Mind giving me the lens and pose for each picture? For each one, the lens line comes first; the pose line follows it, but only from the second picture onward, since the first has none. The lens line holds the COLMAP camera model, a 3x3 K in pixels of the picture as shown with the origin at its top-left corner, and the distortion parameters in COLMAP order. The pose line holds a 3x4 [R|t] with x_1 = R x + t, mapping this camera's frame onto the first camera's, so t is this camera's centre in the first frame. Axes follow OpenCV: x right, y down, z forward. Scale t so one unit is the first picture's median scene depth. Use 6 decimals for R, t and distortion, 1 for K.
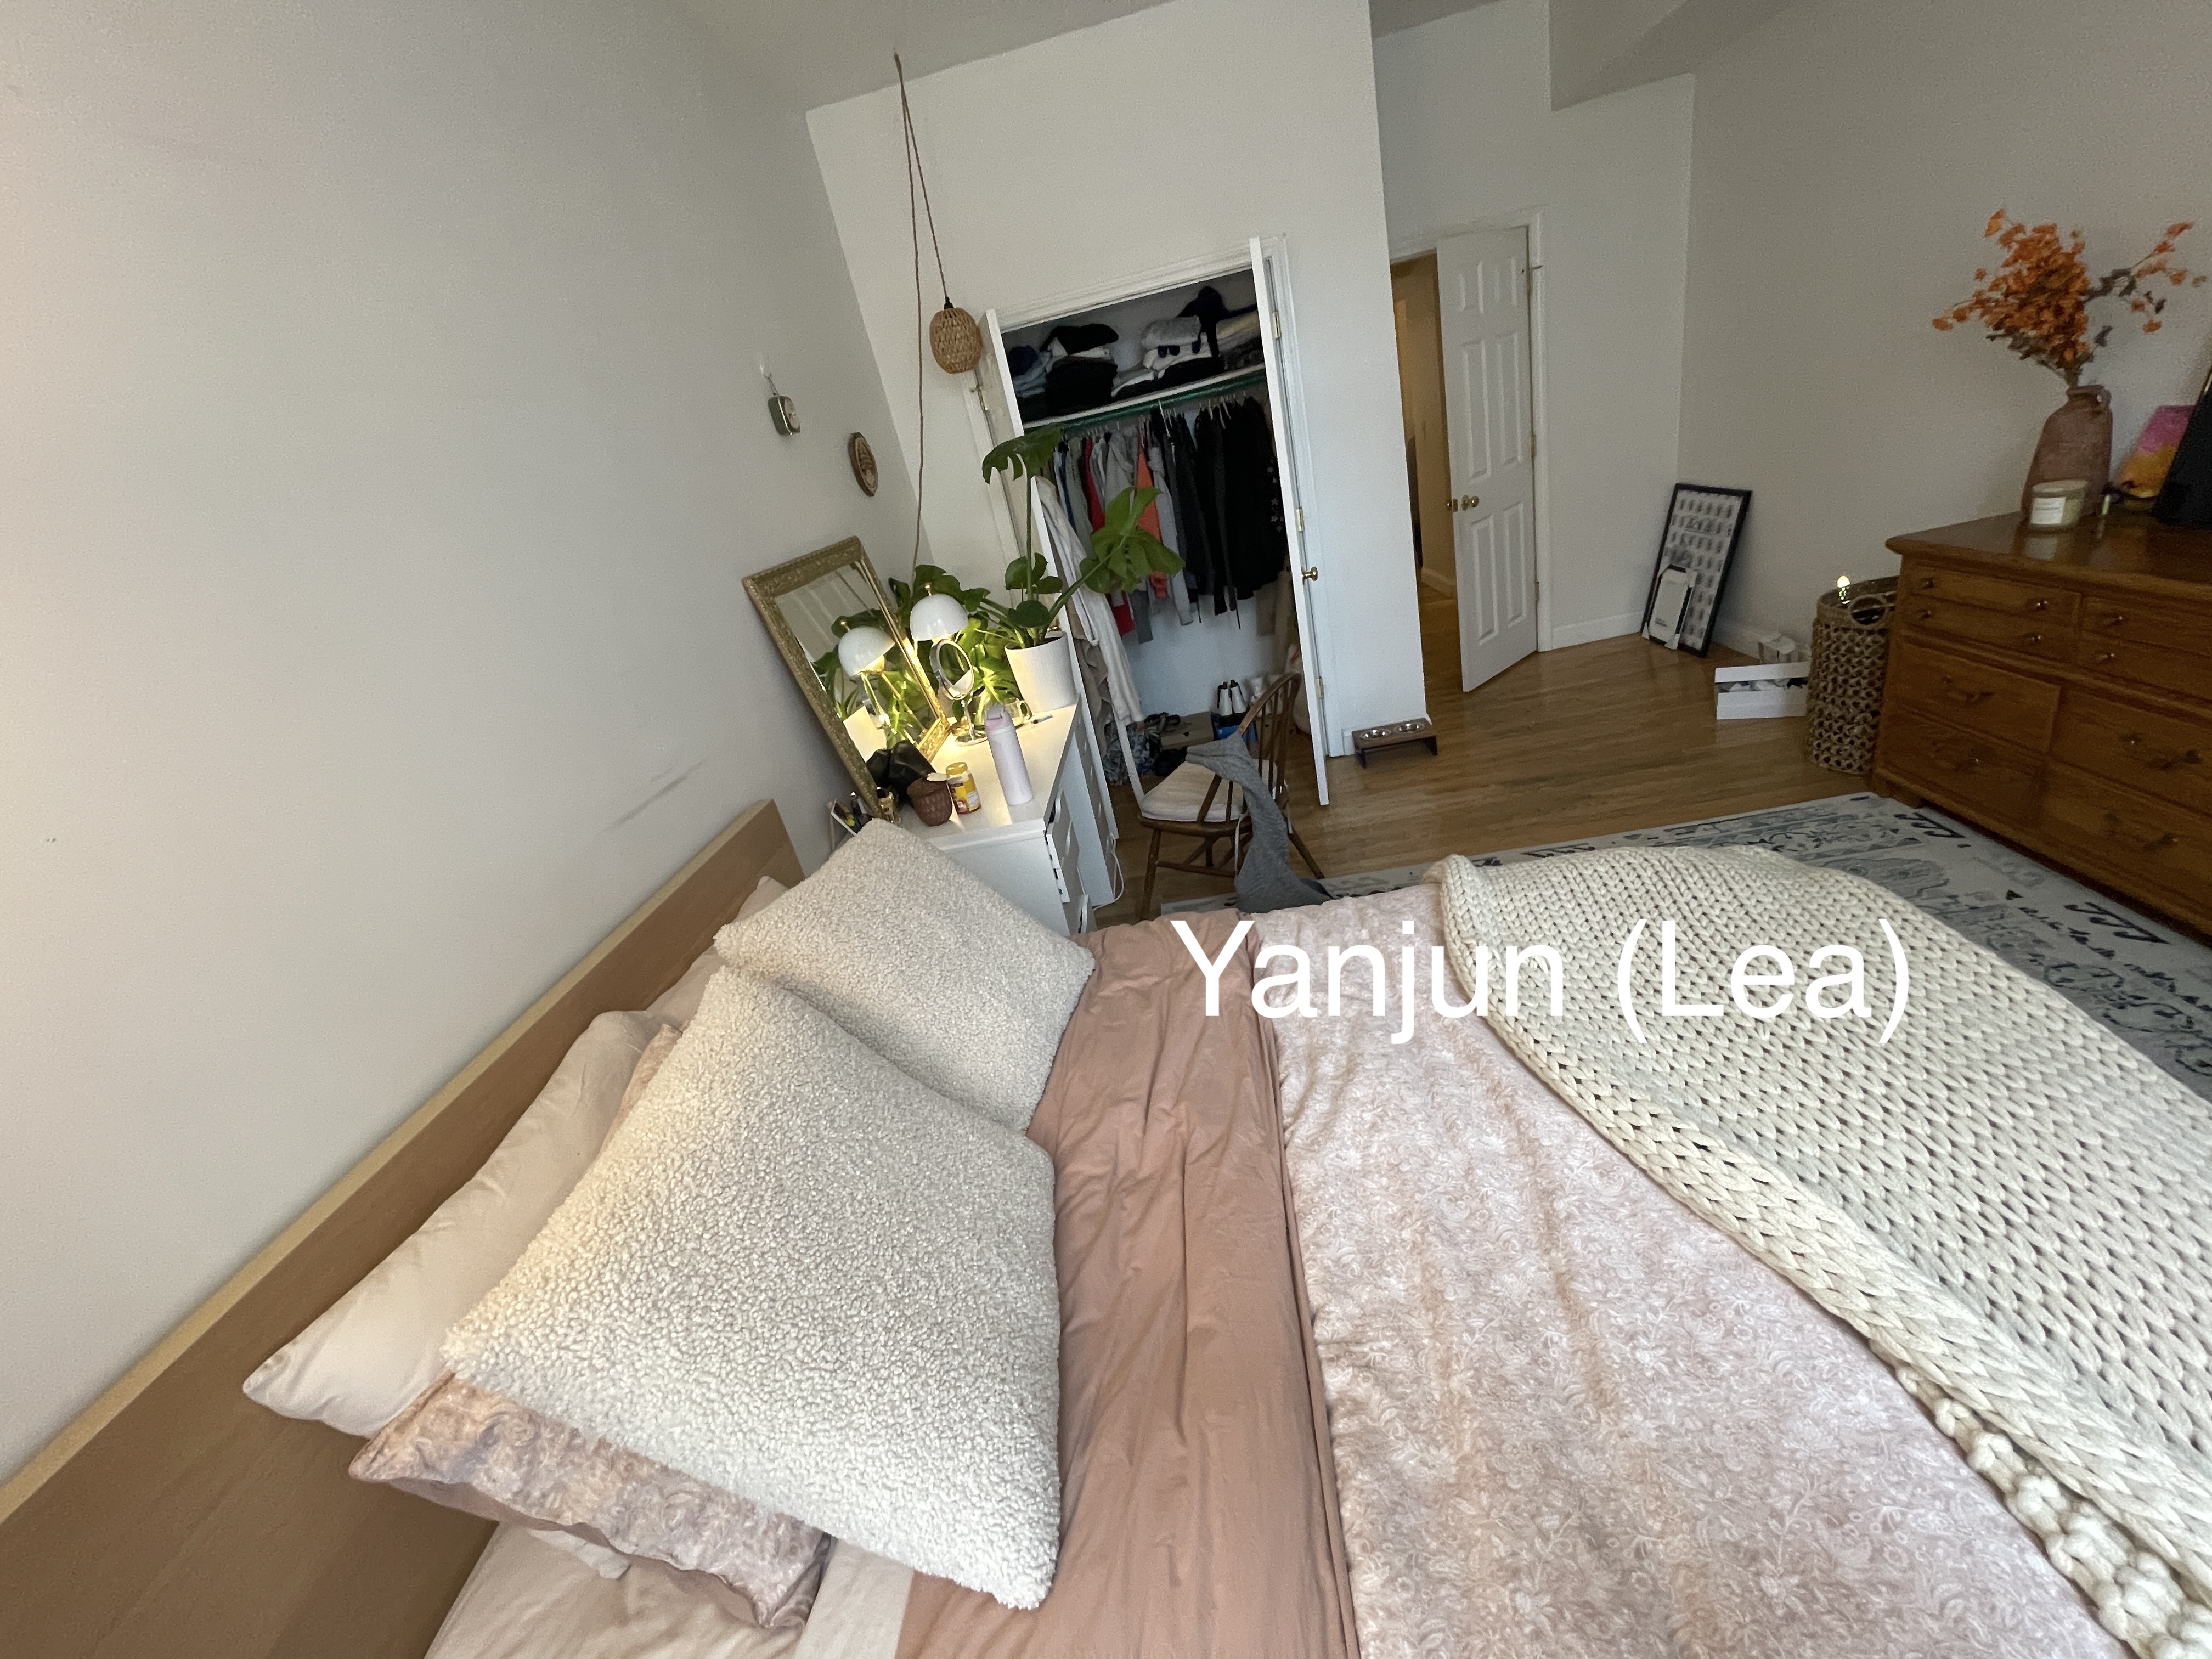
lens RADIAL K [[890.8, 0, 1096.6], [0, 890.8, 825.7], [0, 0, 1]] dist [-0.001384, 0.000498]
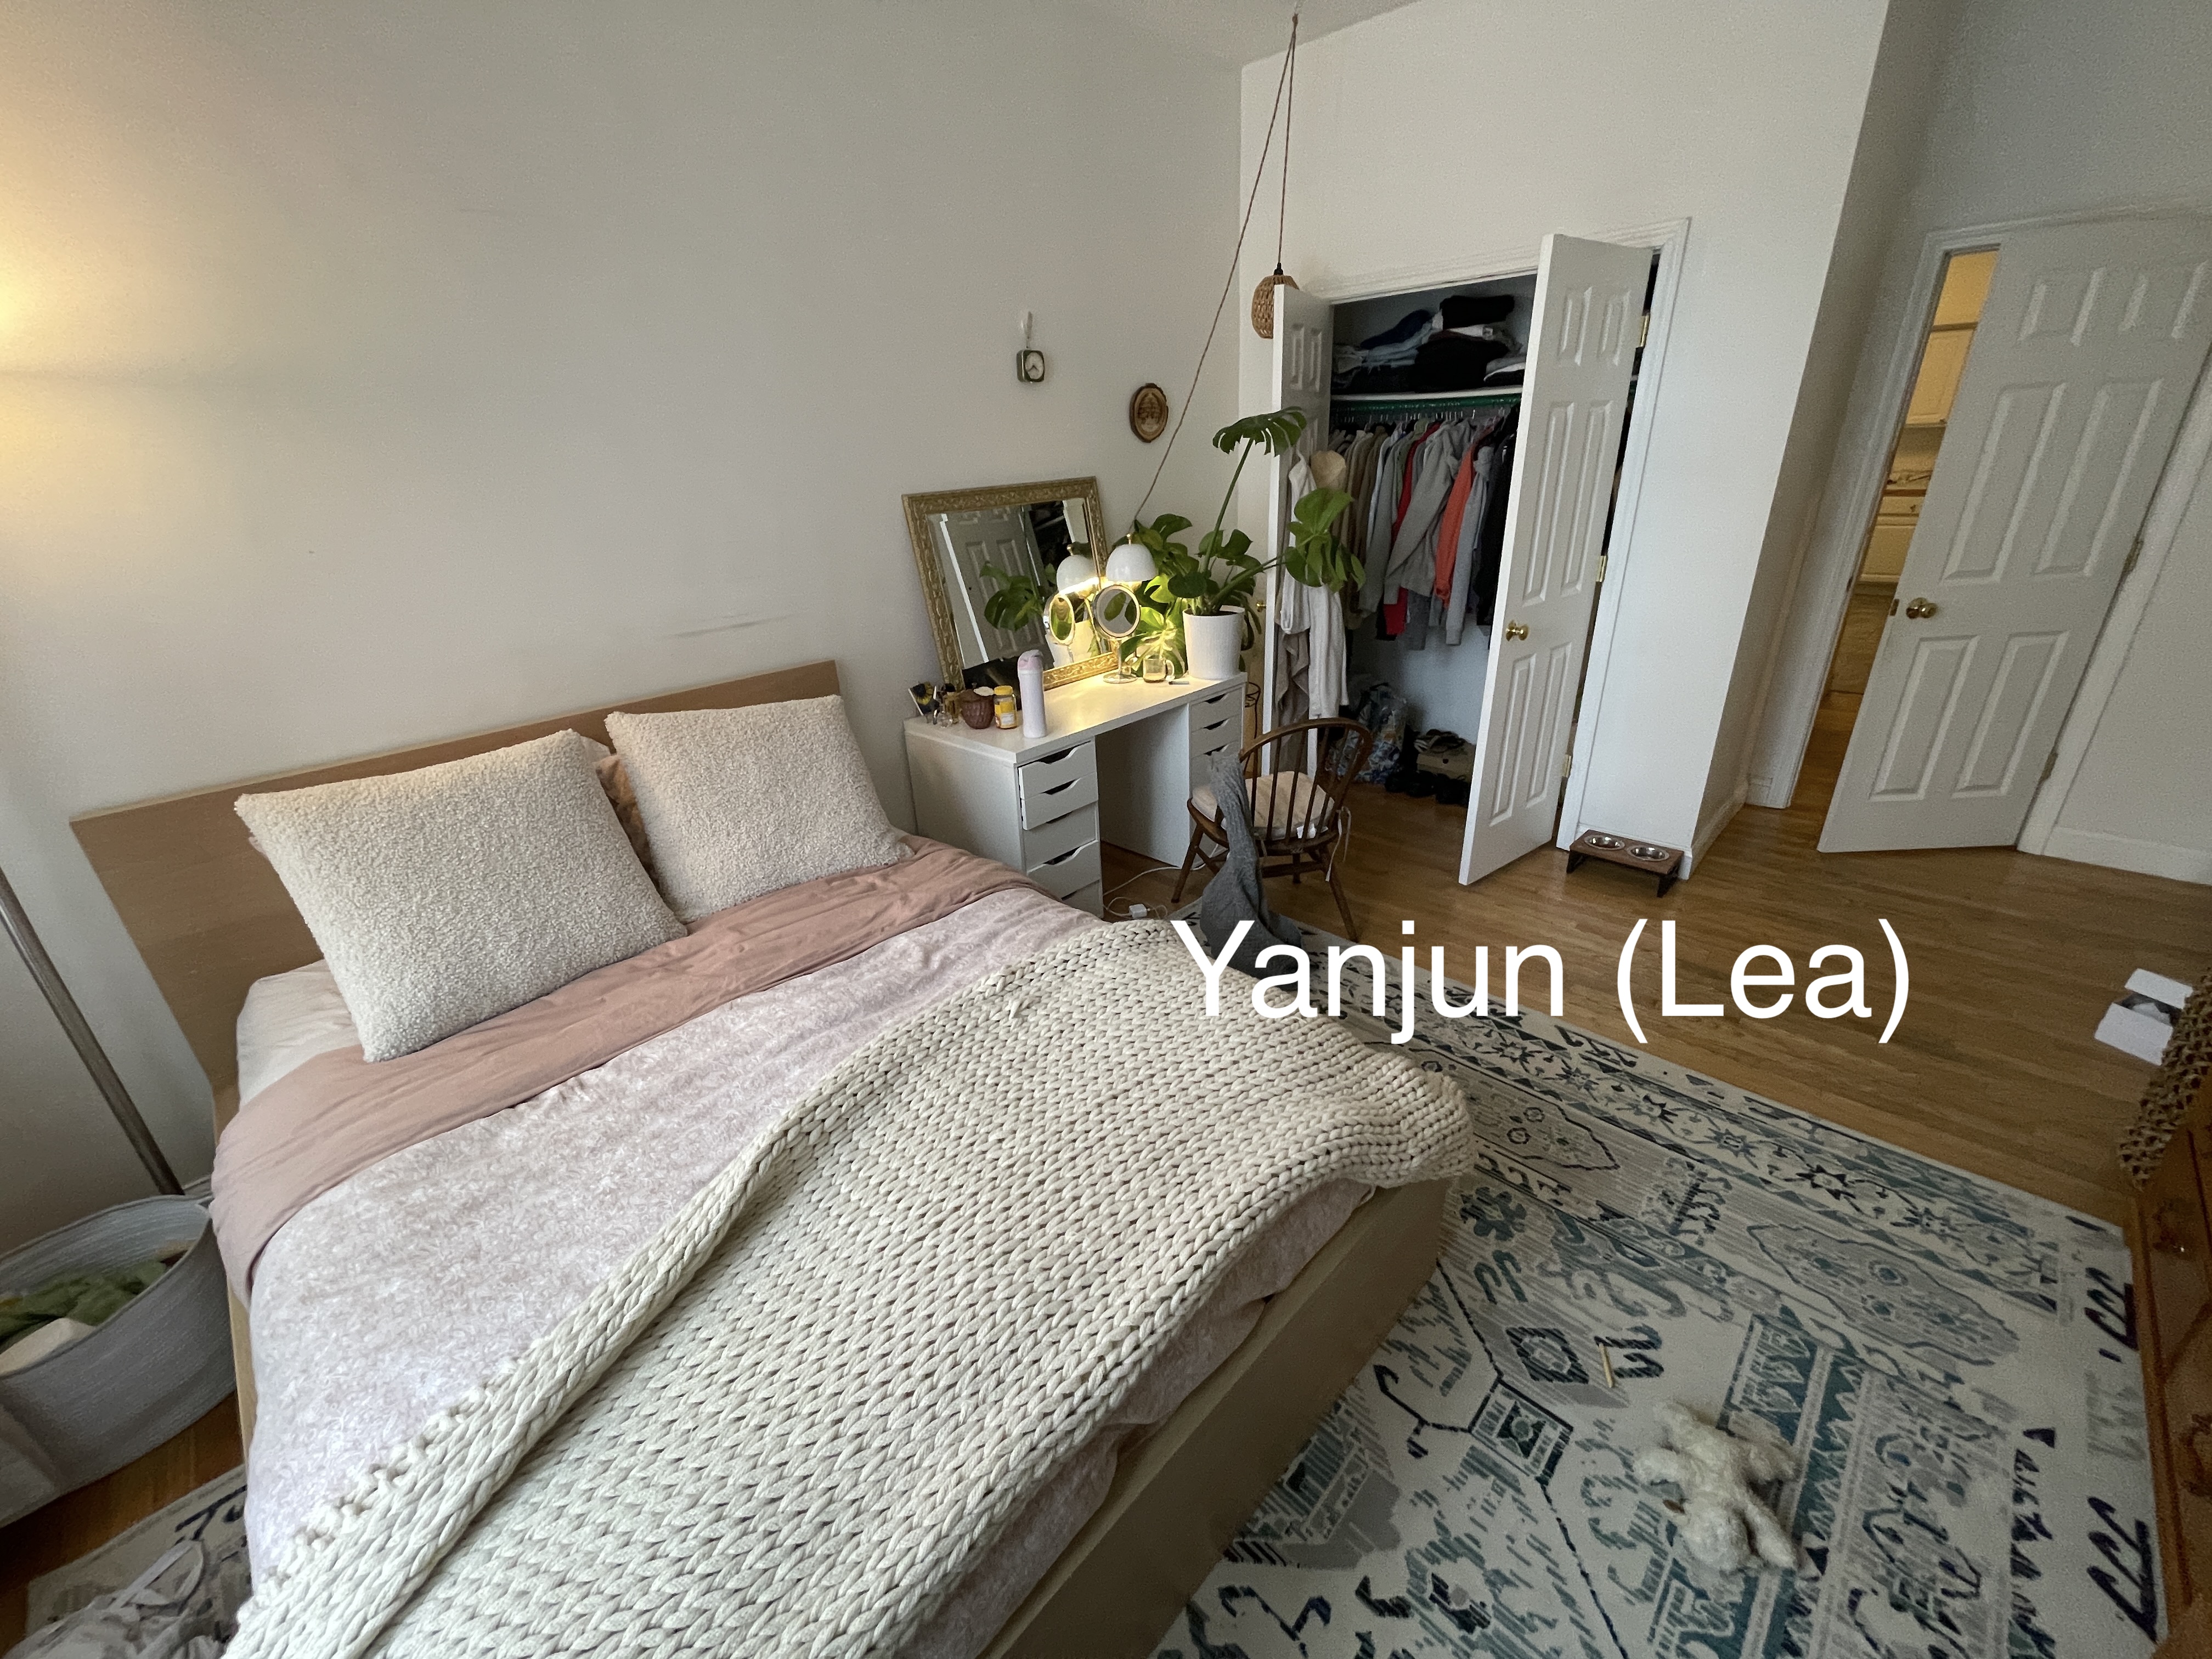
lens RADIAL K [[890.8, 0, 1096.6], [0, 890.8, 825.7], [0, 0, 1]] dist [-0.001384, 0.000498]
pose [[0.748002, 0.419839, -0.514032, 0.460446], [-0.365994, 0.907021, 0.208234, -0.141322], [0.553663, 0.032373, 0.832112, 0.052572]]
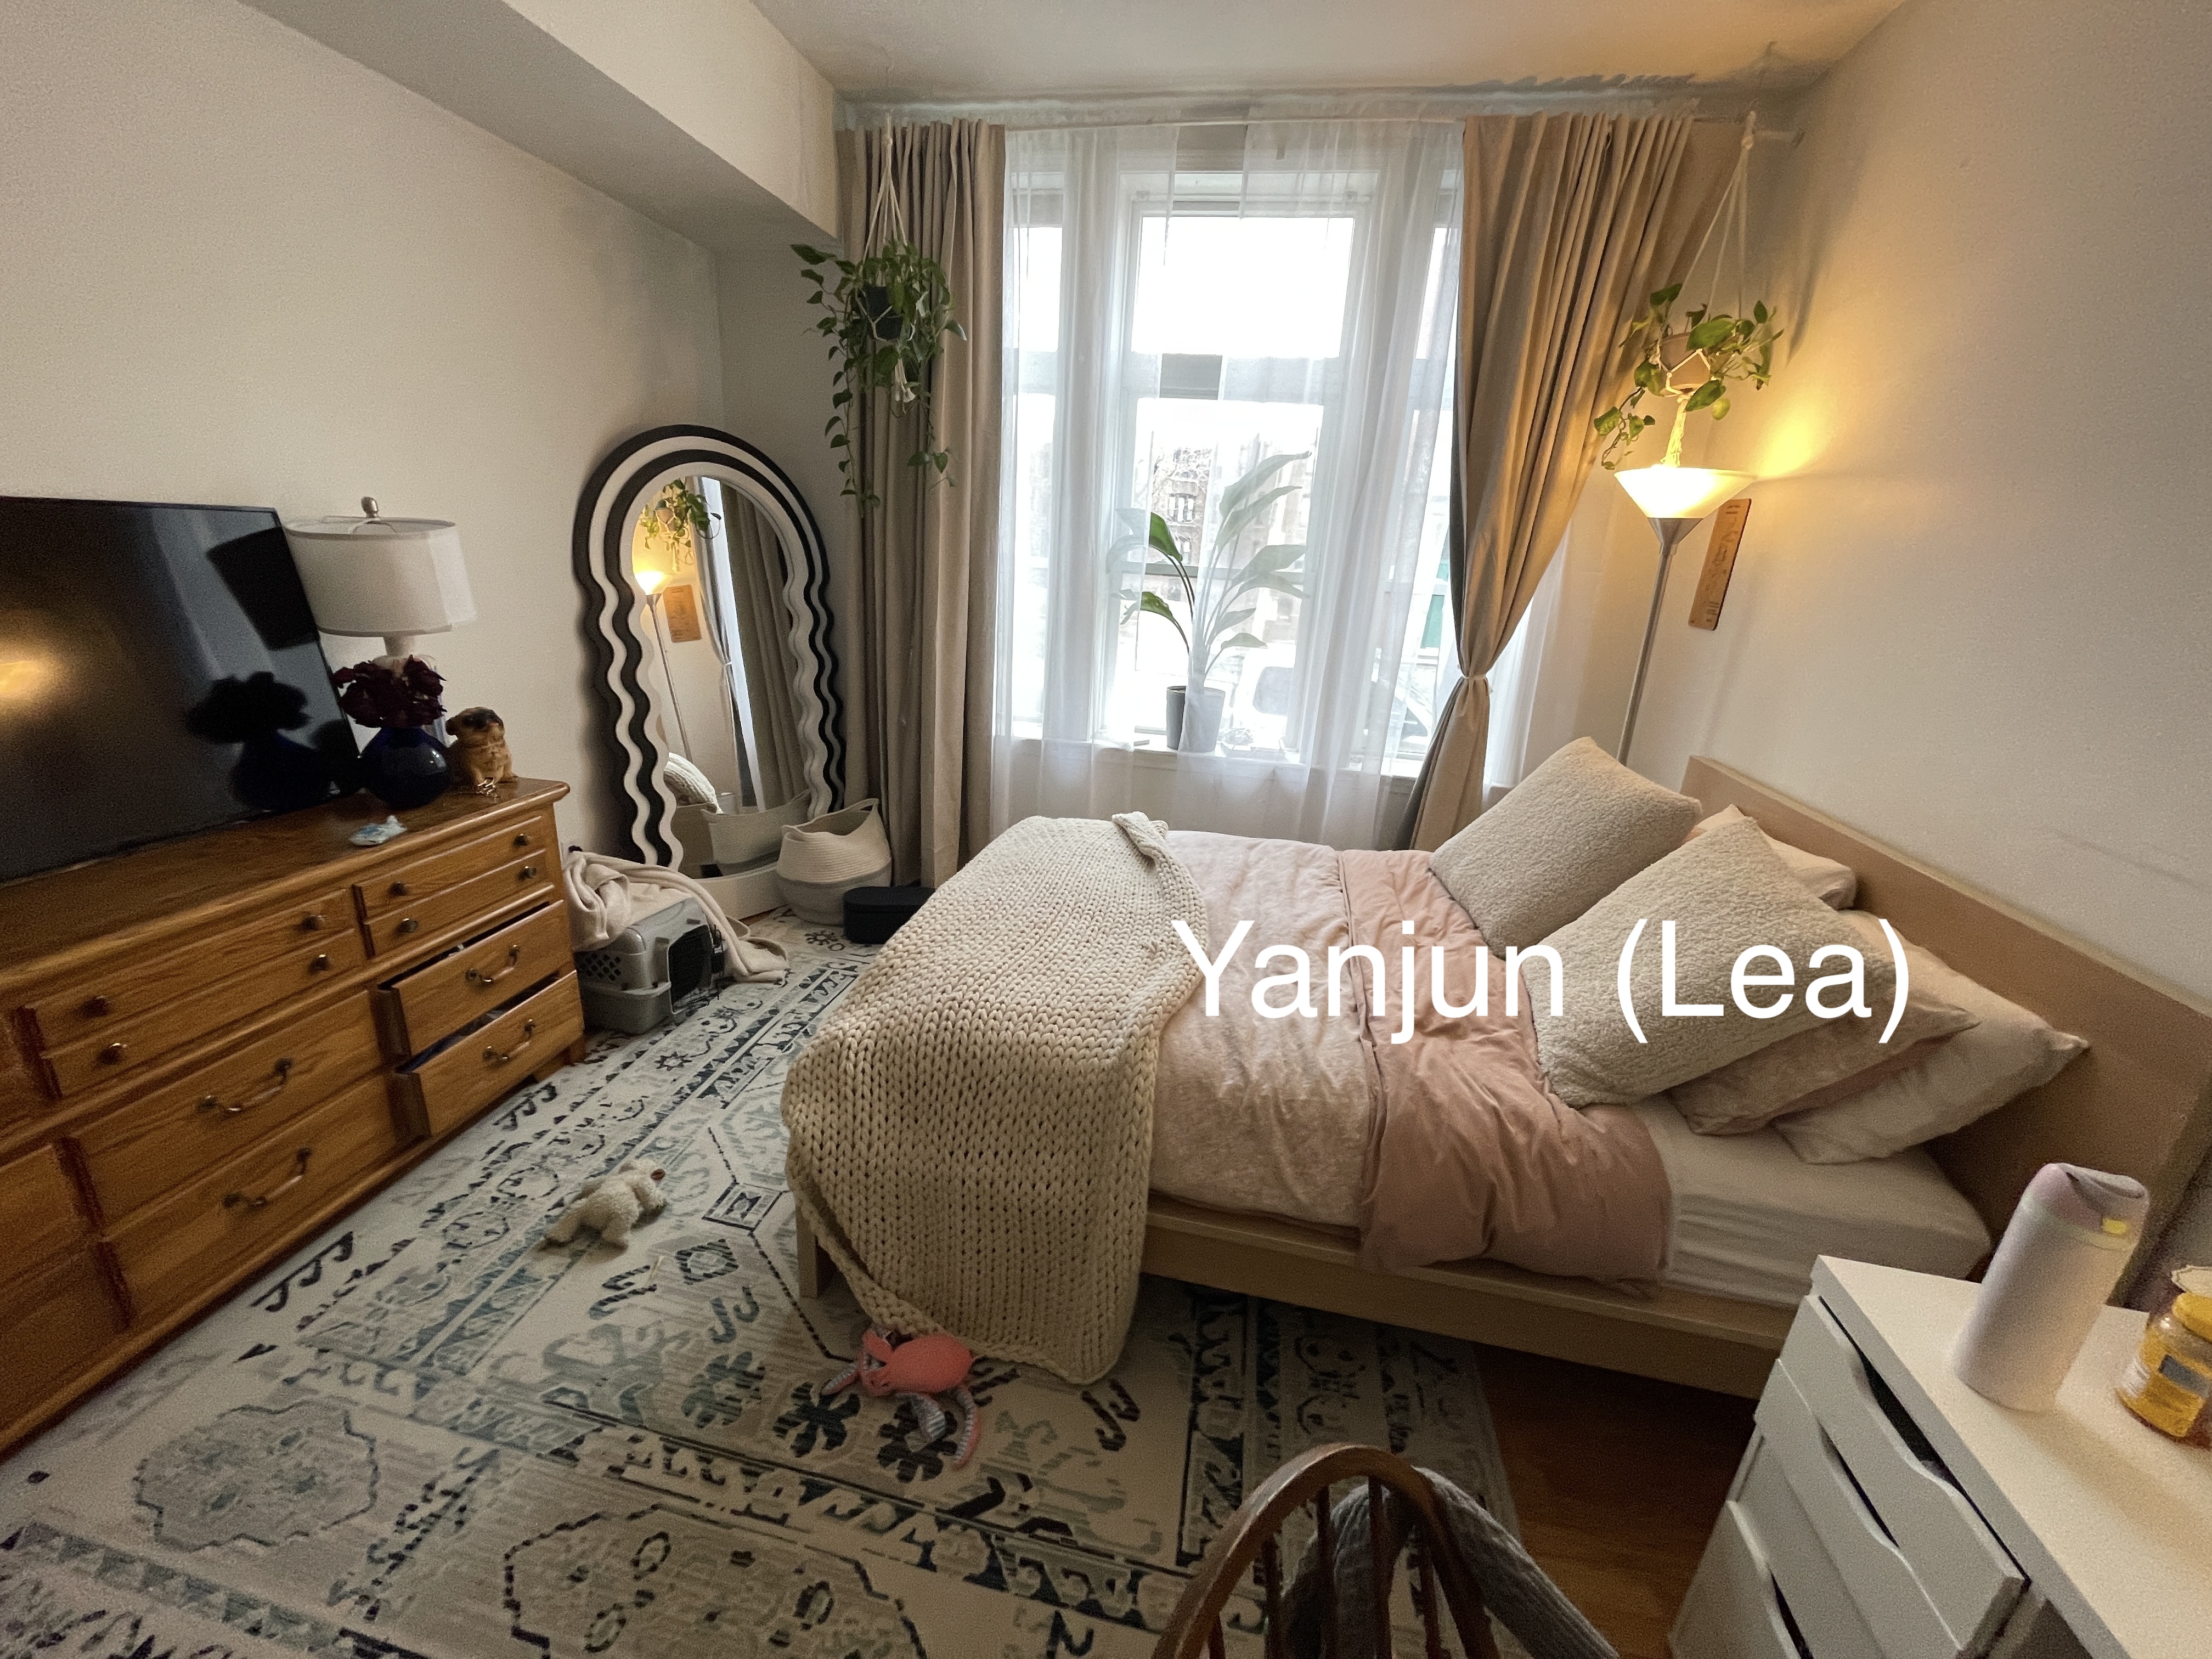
lens RADIAL K [[890.8, 0, 1096.6], [0, 890.8, 825.7], [0, 0, 1]] dist [-0.001384, 0.000498]
pose [[-0.980725, 0.110789, 0.160946, 0.148337], [0.188261, 0.756285, 0.626571, -0.384993], [-0.052303, 0.644794, -0.762565, 0.855633]]
